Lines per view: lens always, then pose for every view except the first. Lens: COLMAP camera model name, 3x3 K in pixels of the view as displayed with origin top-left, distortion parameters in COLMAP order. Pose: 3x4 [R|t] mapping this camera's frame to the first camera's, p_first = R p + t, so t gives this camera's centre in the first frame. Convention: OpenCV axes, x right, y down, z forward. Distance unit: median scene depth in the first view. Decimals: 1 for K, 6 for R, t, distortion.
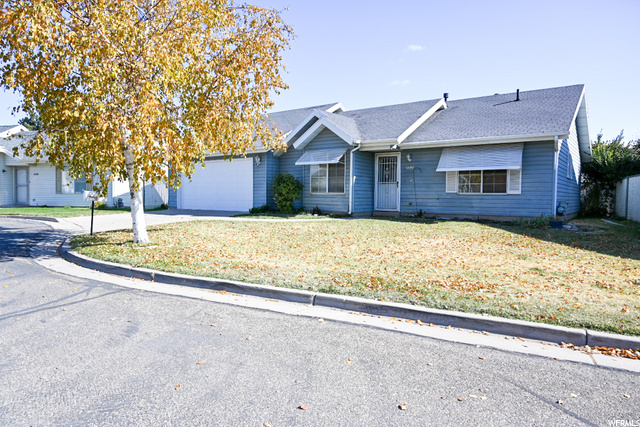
lens RADIAL K [[422.7, 0, 320.0], [0, 422.7, 213.0], [0, 0, 1]] dist [-0.004941, 0.000953]
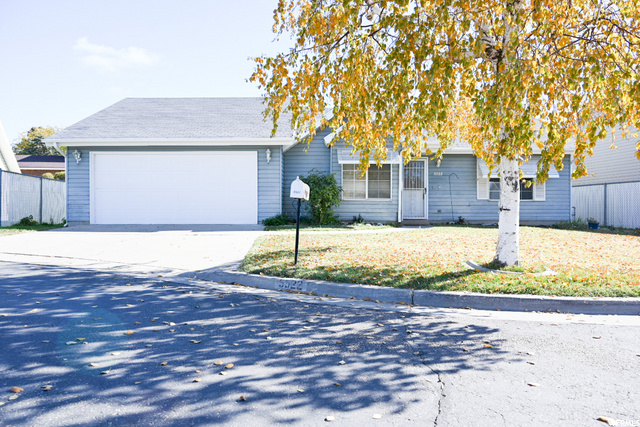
lens RADIAL K [[422.7, 0, 319.1], [0, 422.7, 214.0], [0, 0, 1]] dist [-0.004941, 0.000953]
pose [[0.807214, -0.012910, 0.590118, -0.572283], [0.025947, 0.999570, -0.013625, -0.008497], [-0.589688, 0.026309, 0.807202, 0.376515]]
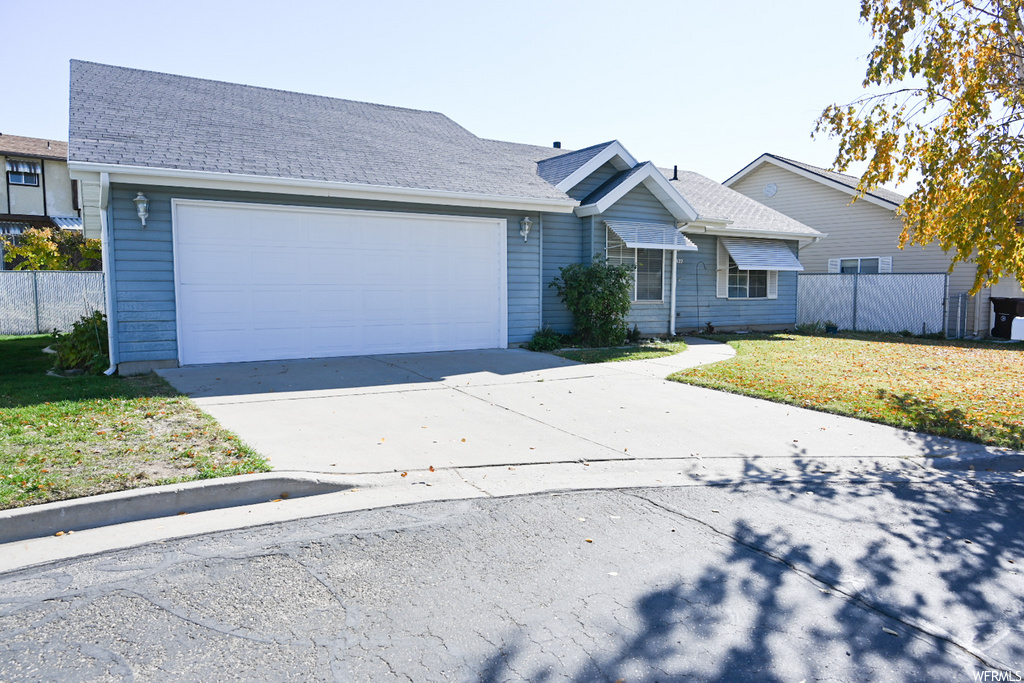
lens RADIAL K [[676.3, 0, 512.9], [0, 676.3, 340.3], [0, 0, 1]] dist [-0.004941, 0.000953]
pose [[0.371577, -0.081204, 0.924844, -0.885166], [0.031532, 0.996697, 0.074844, -0.068786], [-0.927867, 0.001351, 0.372910, 0.831297]]
